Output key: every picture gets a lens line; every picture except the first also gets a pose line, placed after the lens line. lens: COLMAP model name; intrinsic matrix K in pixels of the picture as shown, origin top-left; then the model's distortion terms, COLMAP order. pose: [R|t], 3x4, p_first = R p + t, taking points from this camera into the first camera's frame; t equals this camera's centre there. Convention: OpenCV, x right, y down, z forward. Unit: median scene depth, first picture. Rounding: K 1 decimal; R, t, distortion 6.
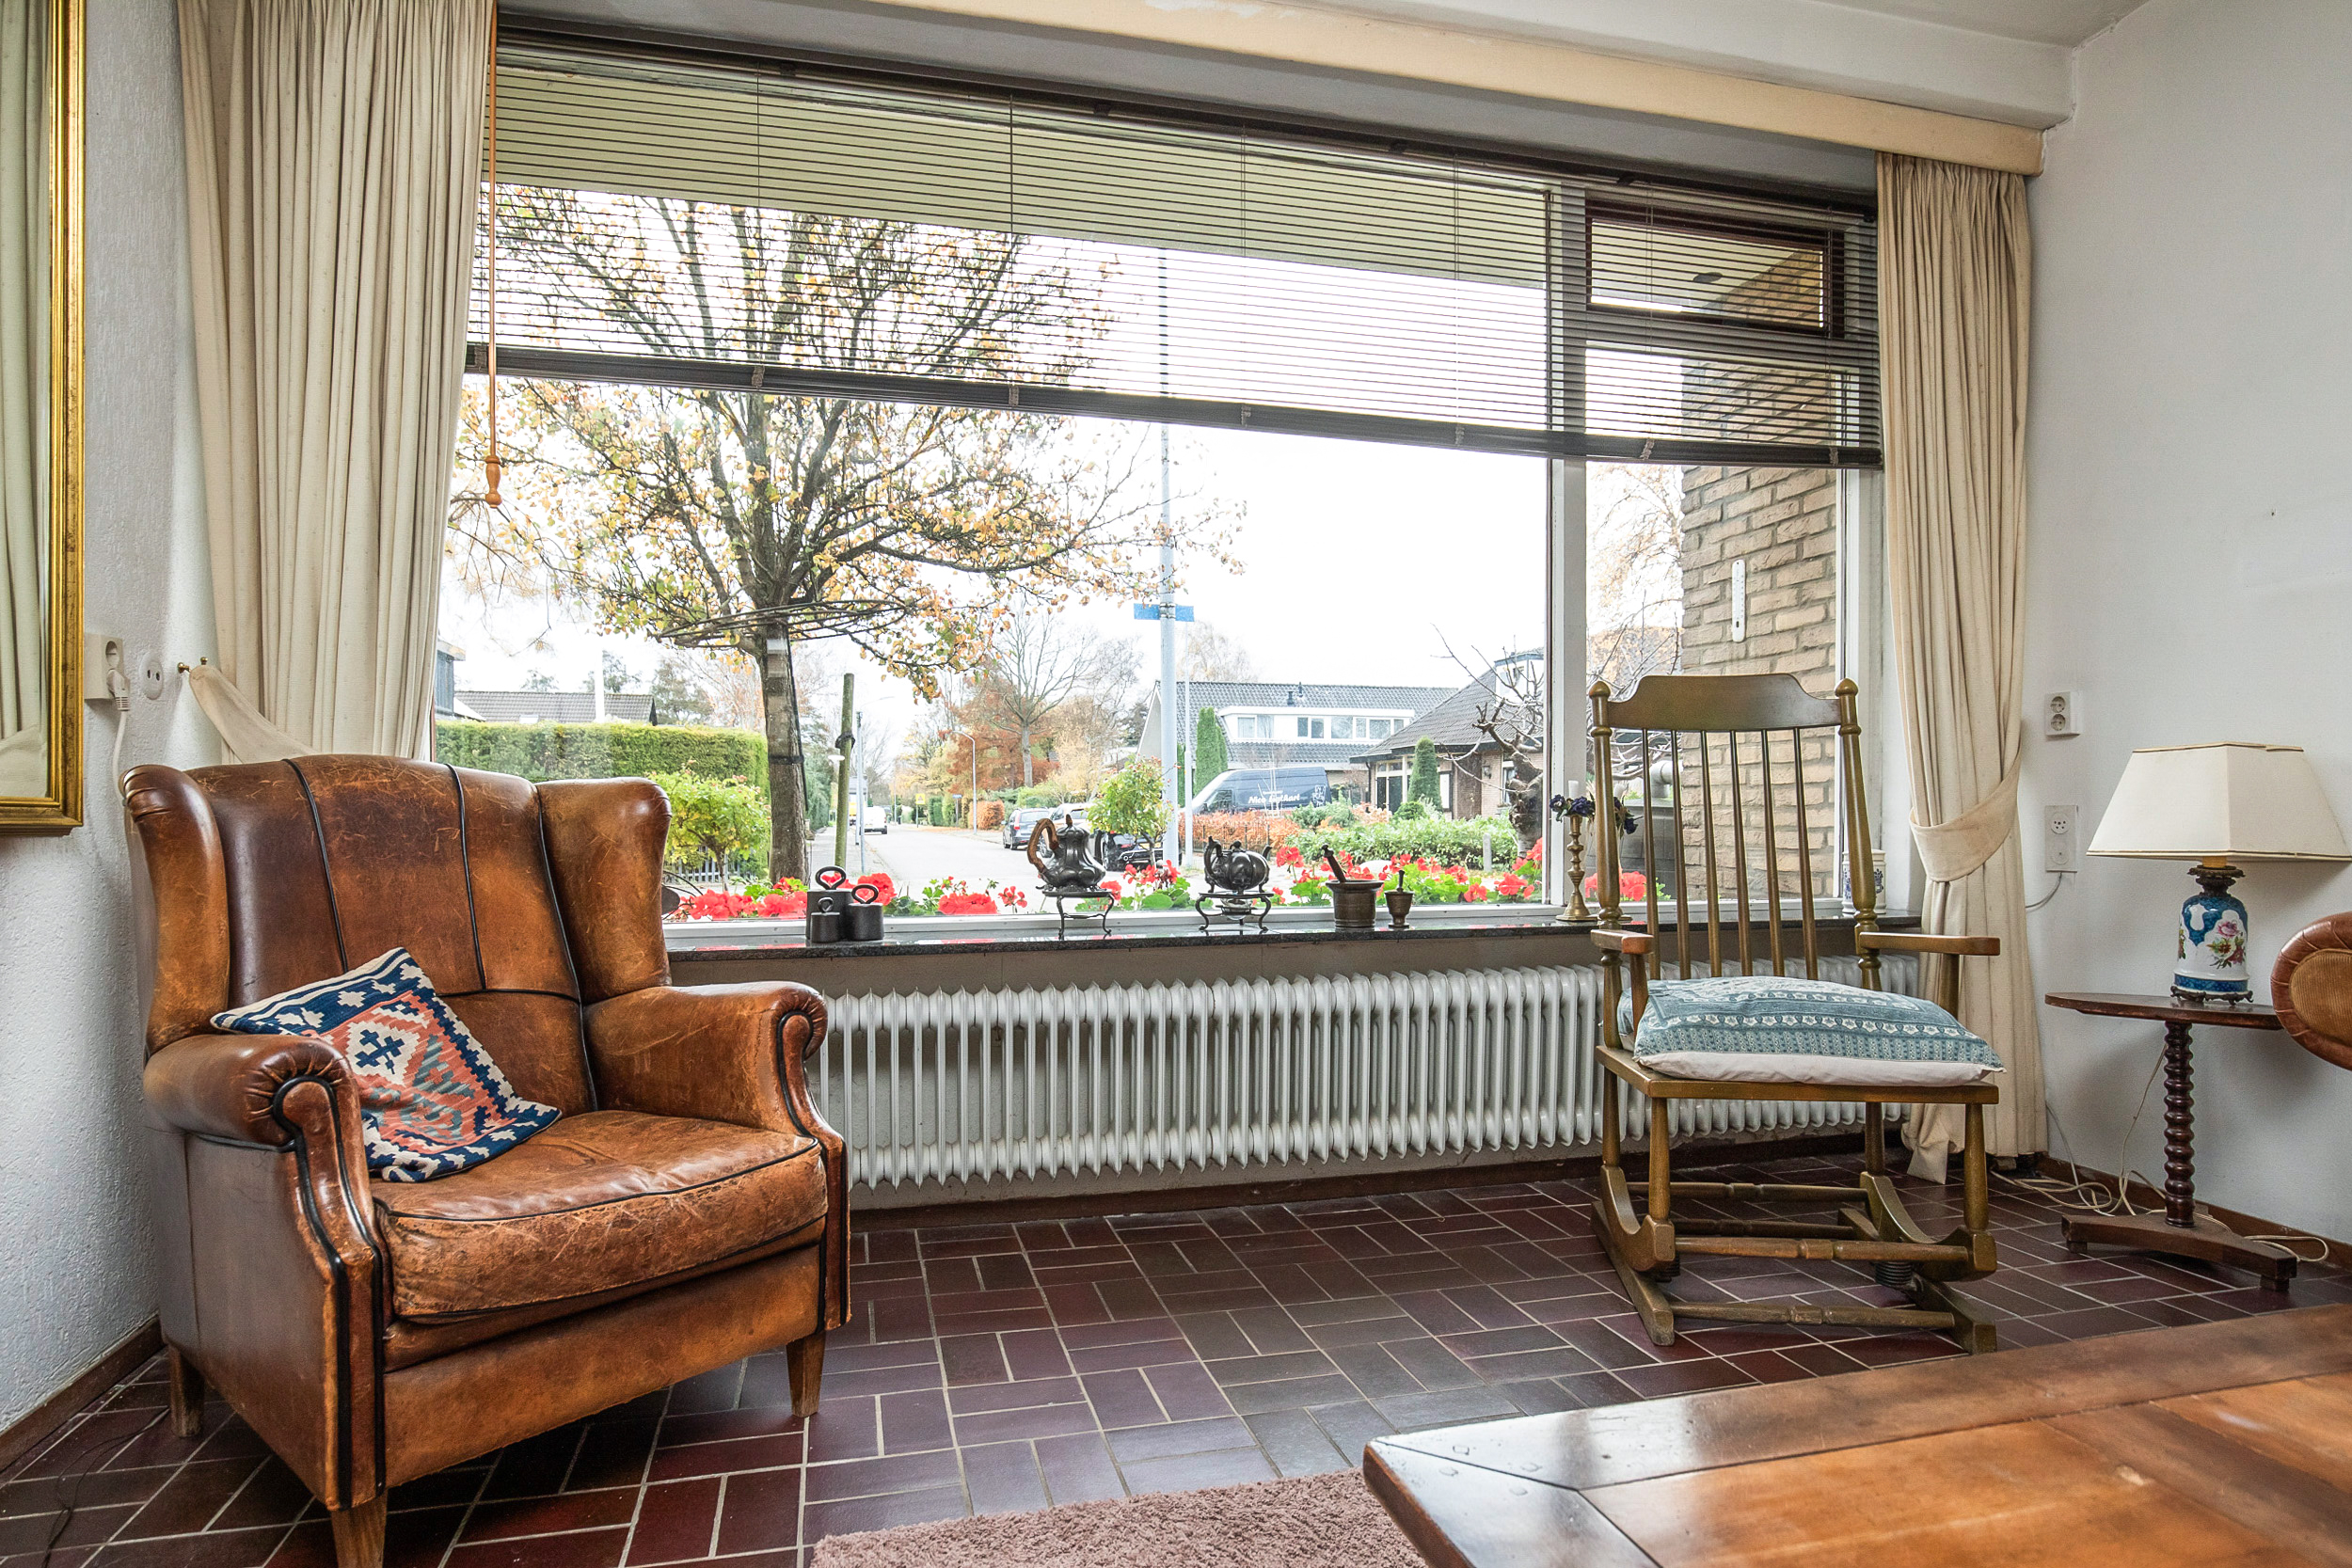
lens RADIAL K [[1359.0, 0, 1180.6], [0, 1359.0, 826.4], [0, 0, 1]] dist [-0.005078, -0.000613]
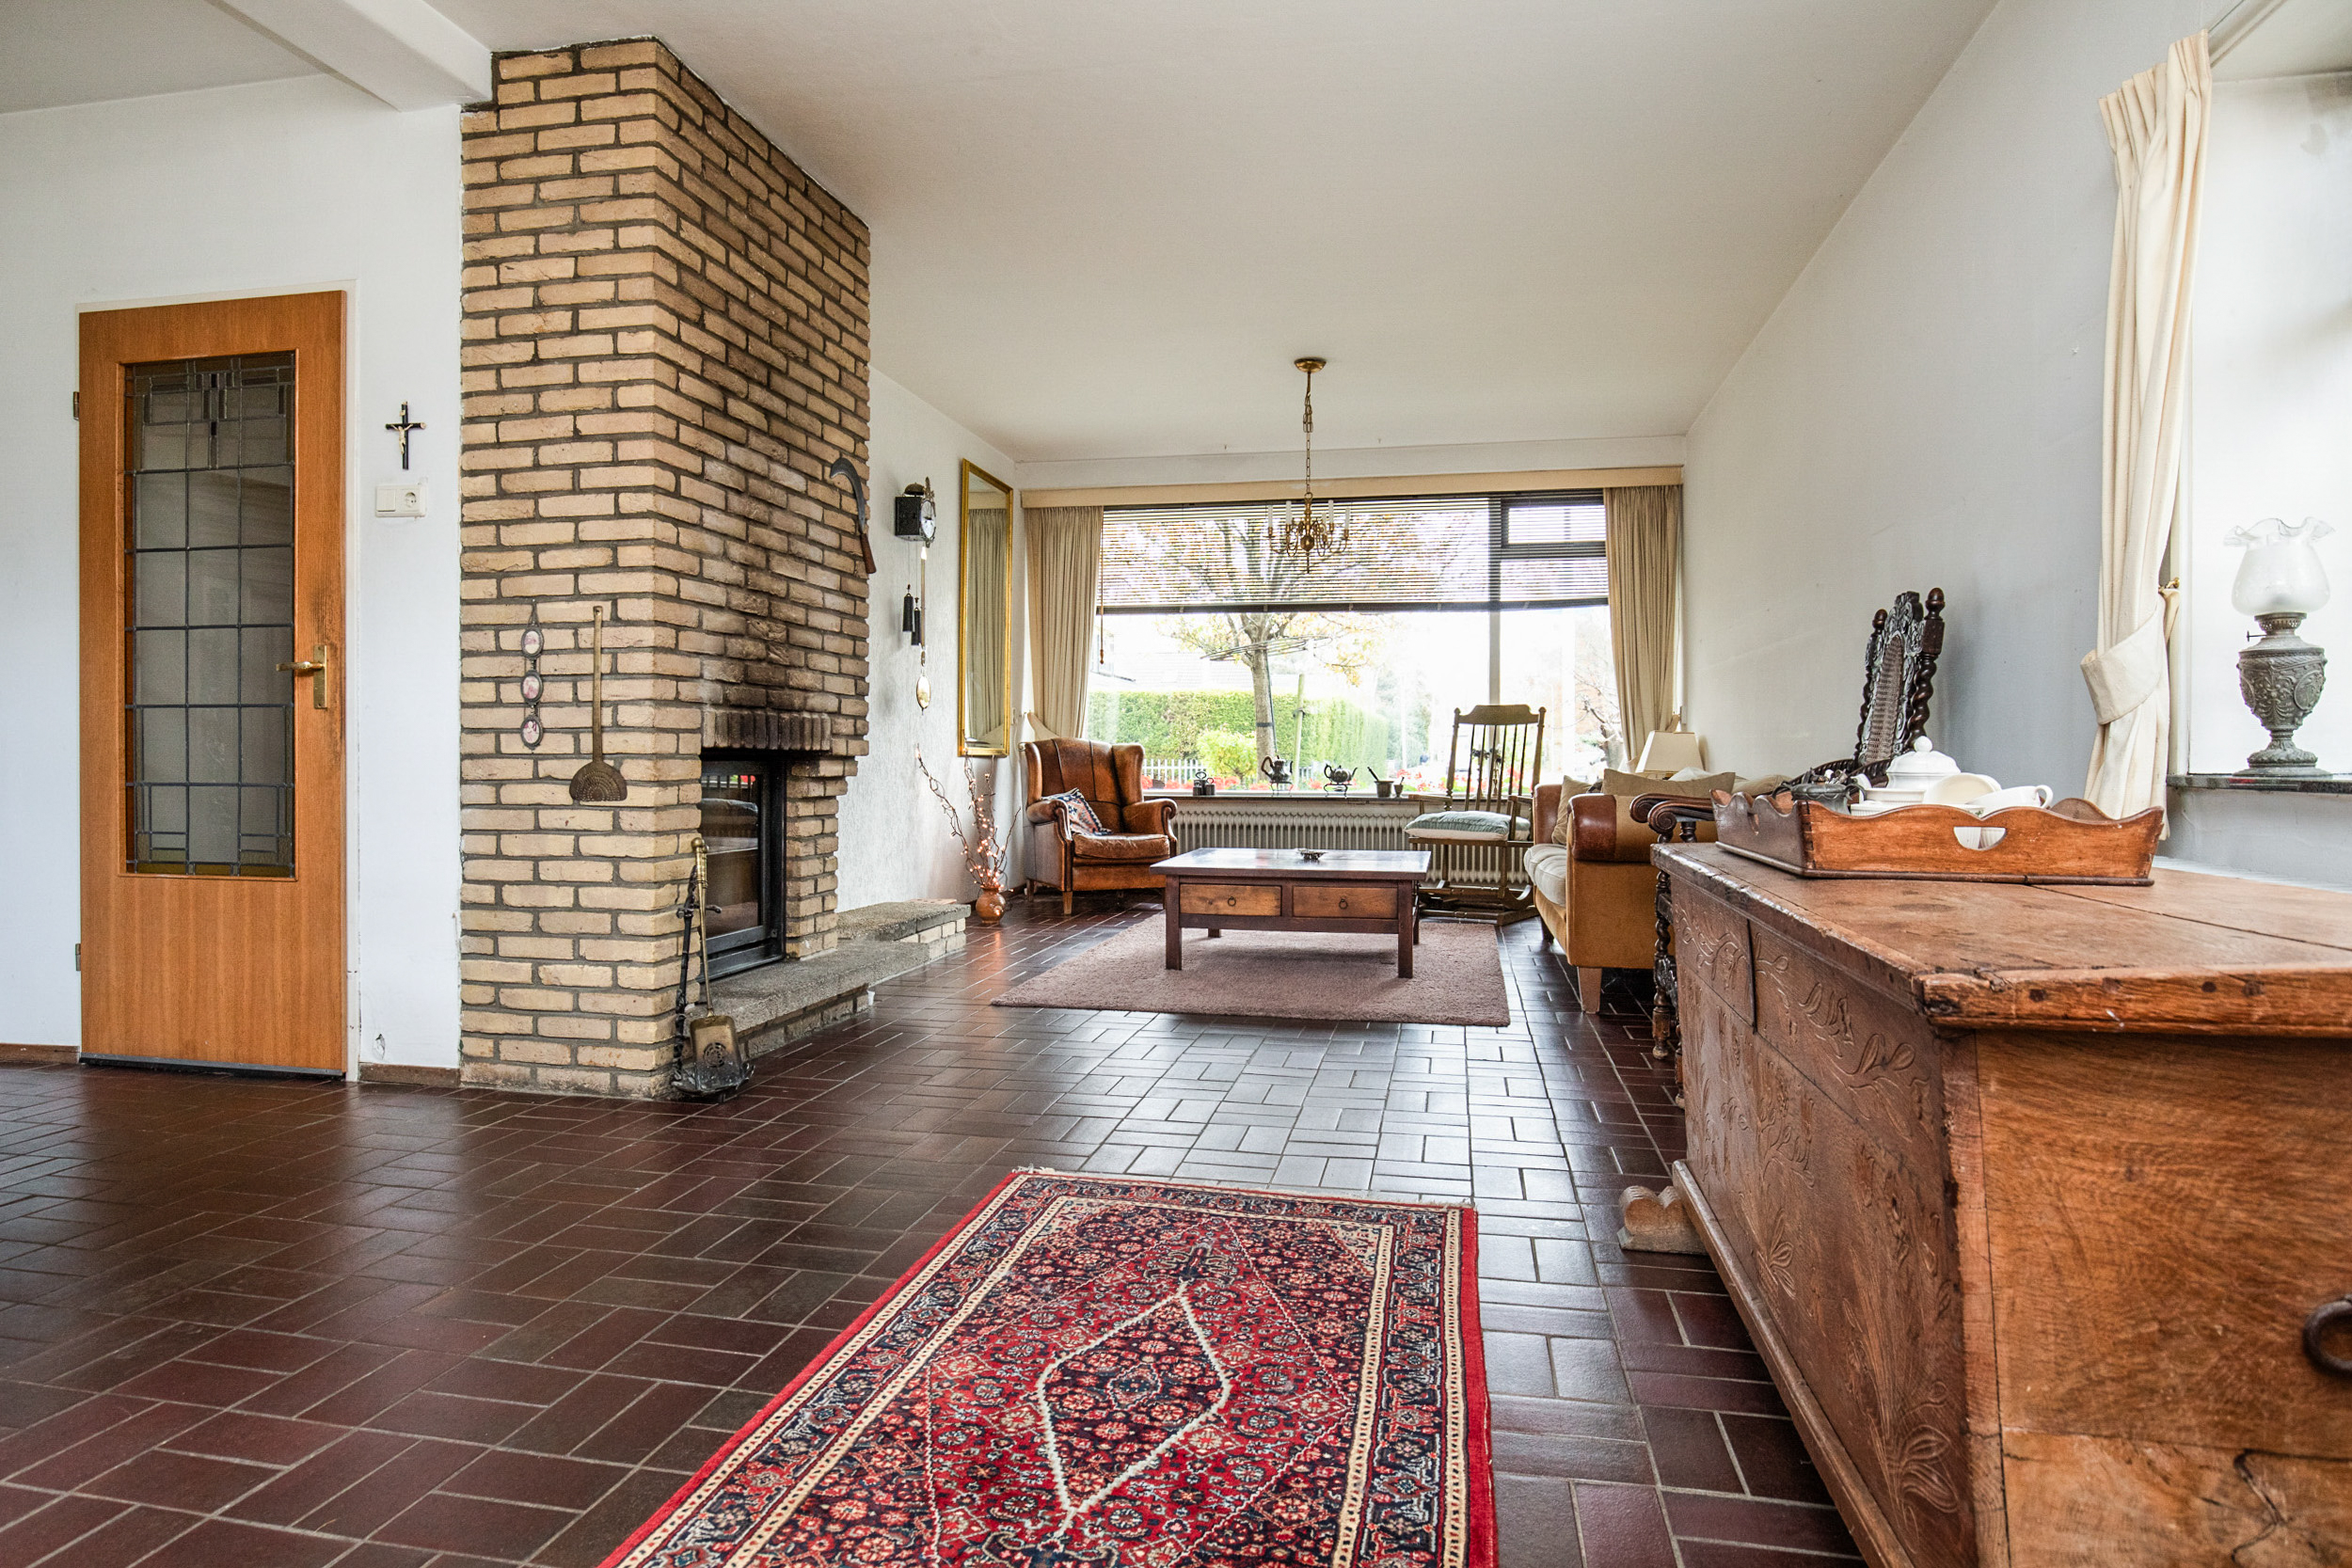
lens RADIAL K [[1302.5, 0, 1163.7], [0, 1302.5, 769.4], [0, 0, 1]] dist [-0.006912, -0.000063]
pose [[0.897176, 0.012037, -0.441509, 0.881916], [-0.011366, 0.999927, 0.004164, 0.013277], [0.441526, 0.001283, 0.897247, -1.522338]]
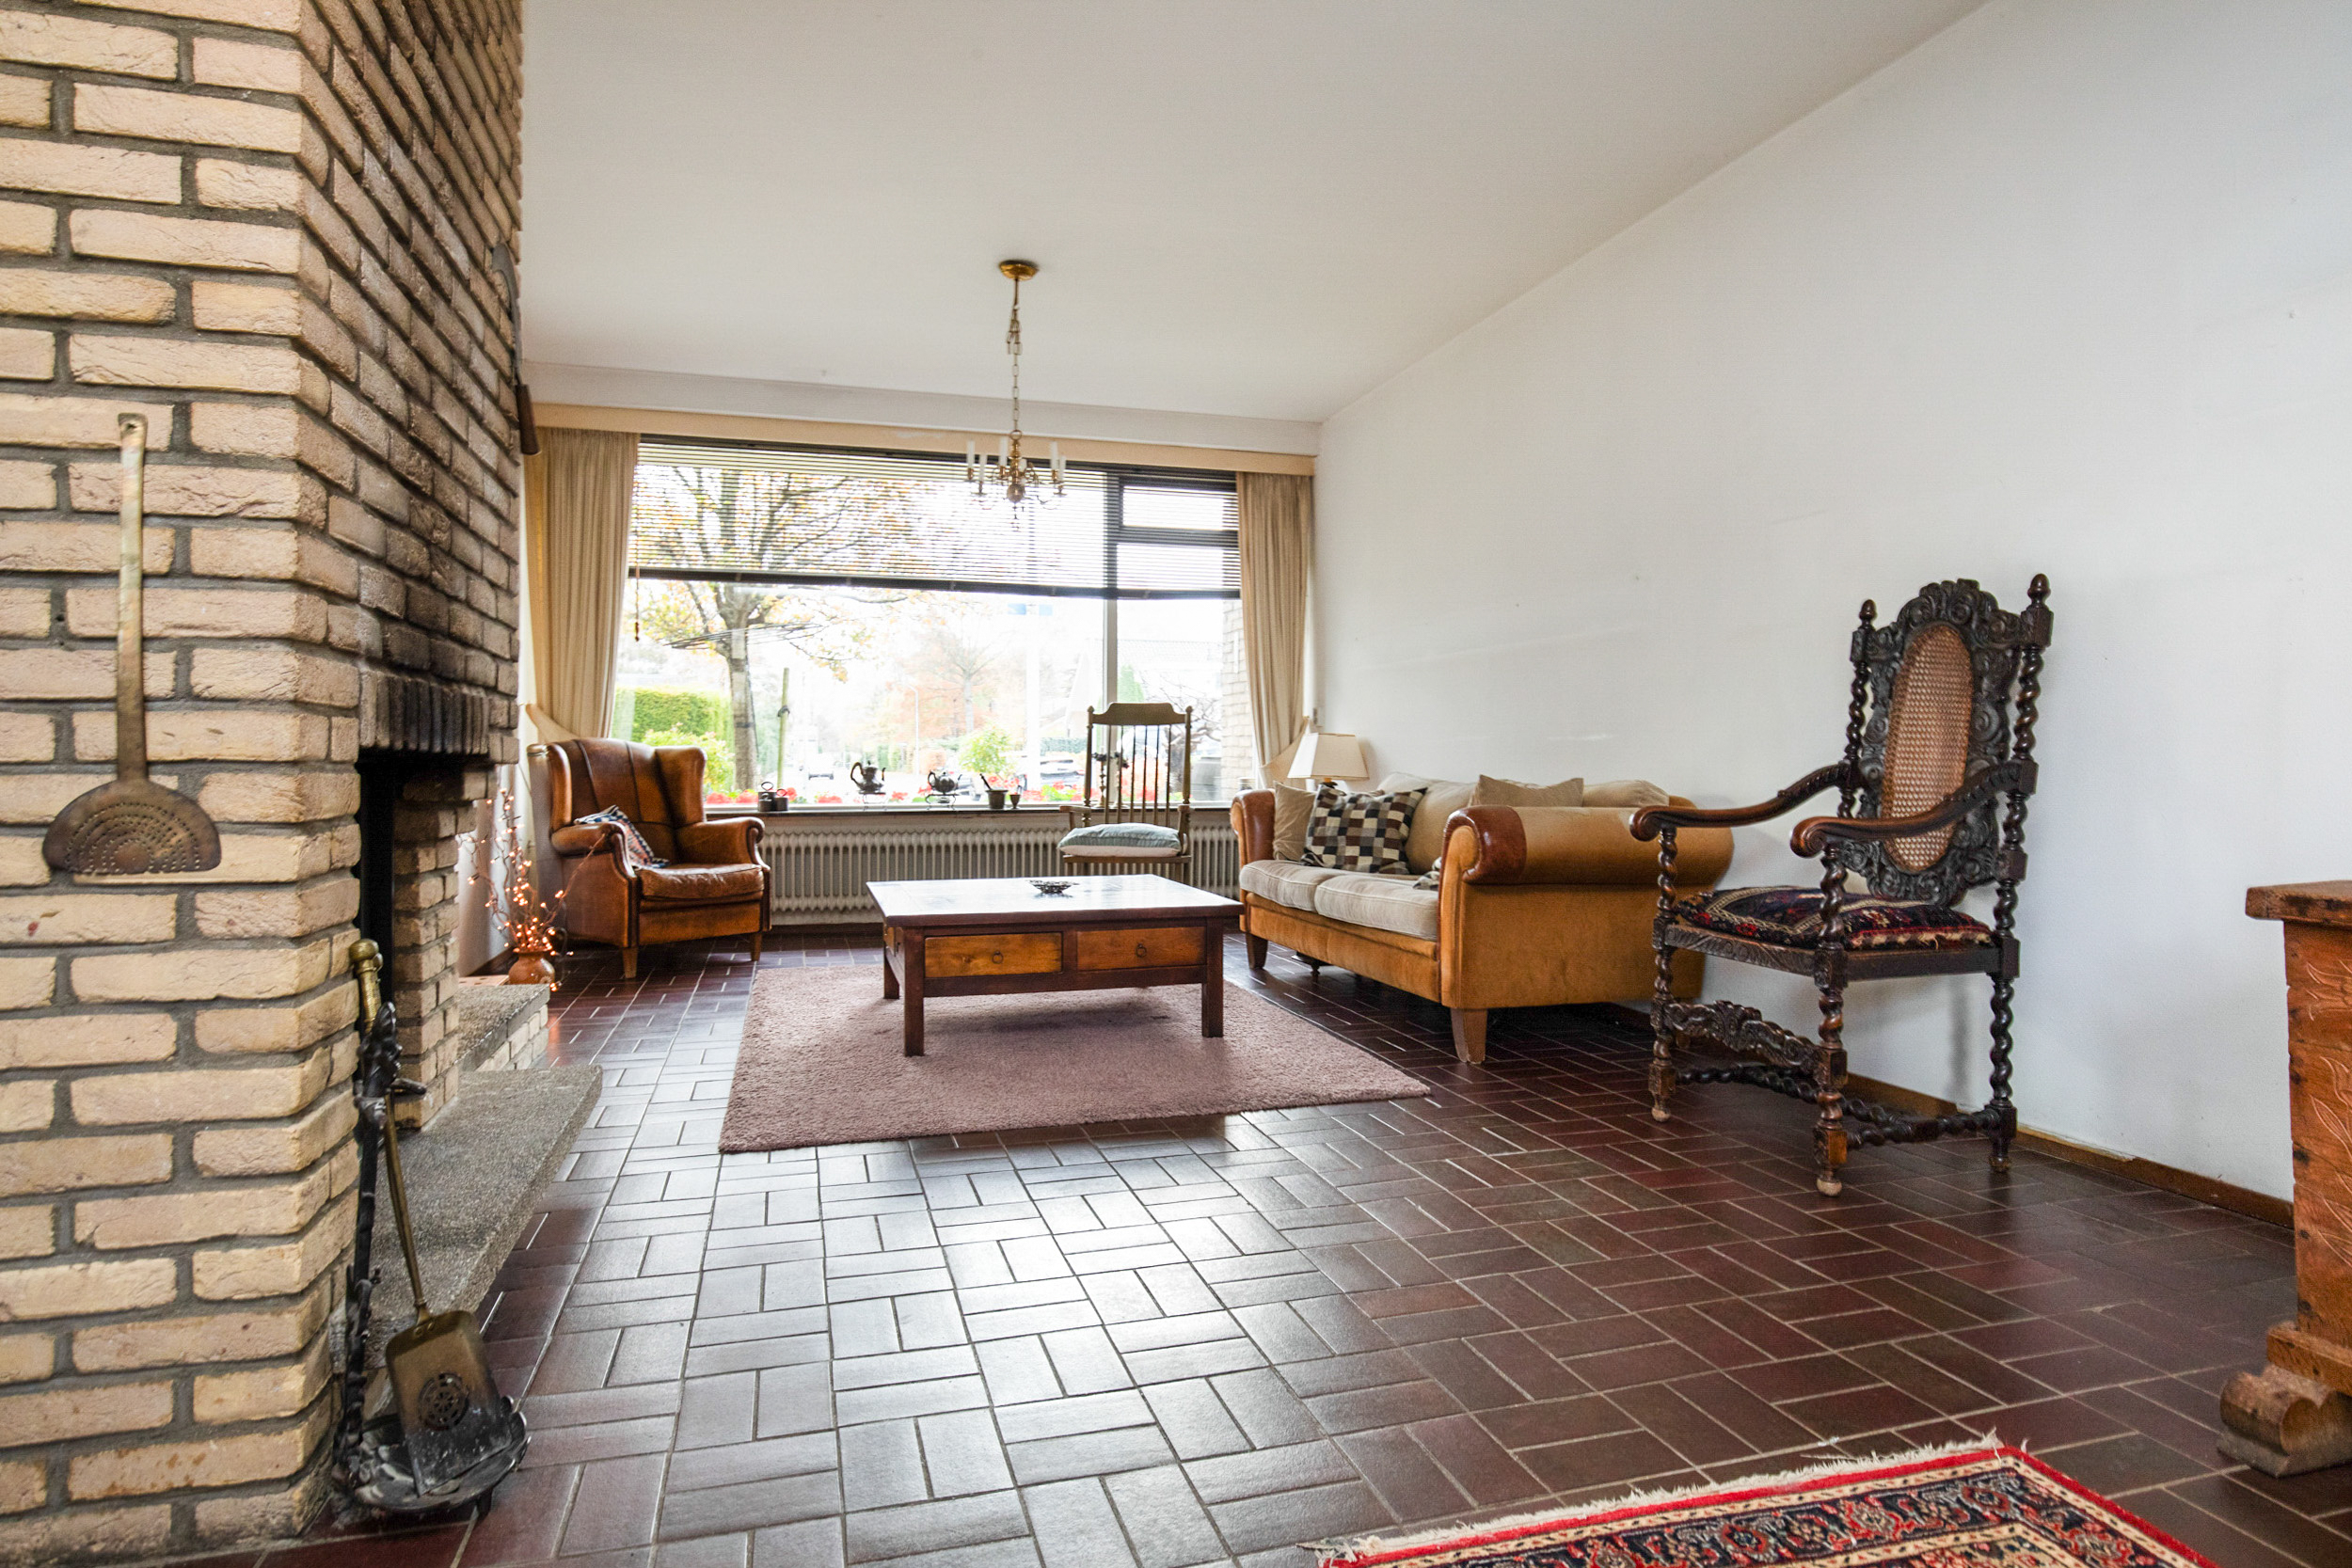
lens RADIAL K [[1302.5, 0, 1163.7], [0, 1302.5, 769.4], [0, 0, 1]] dist [-0.006912, -0.000063]
pose [[0.999436, 0.004101, 0.033341, 0.340029], [-0.003990, 0.999986, -0.003411, 0.013311], [-0.033355, 0.003276, 0.999438, -1.234084]]
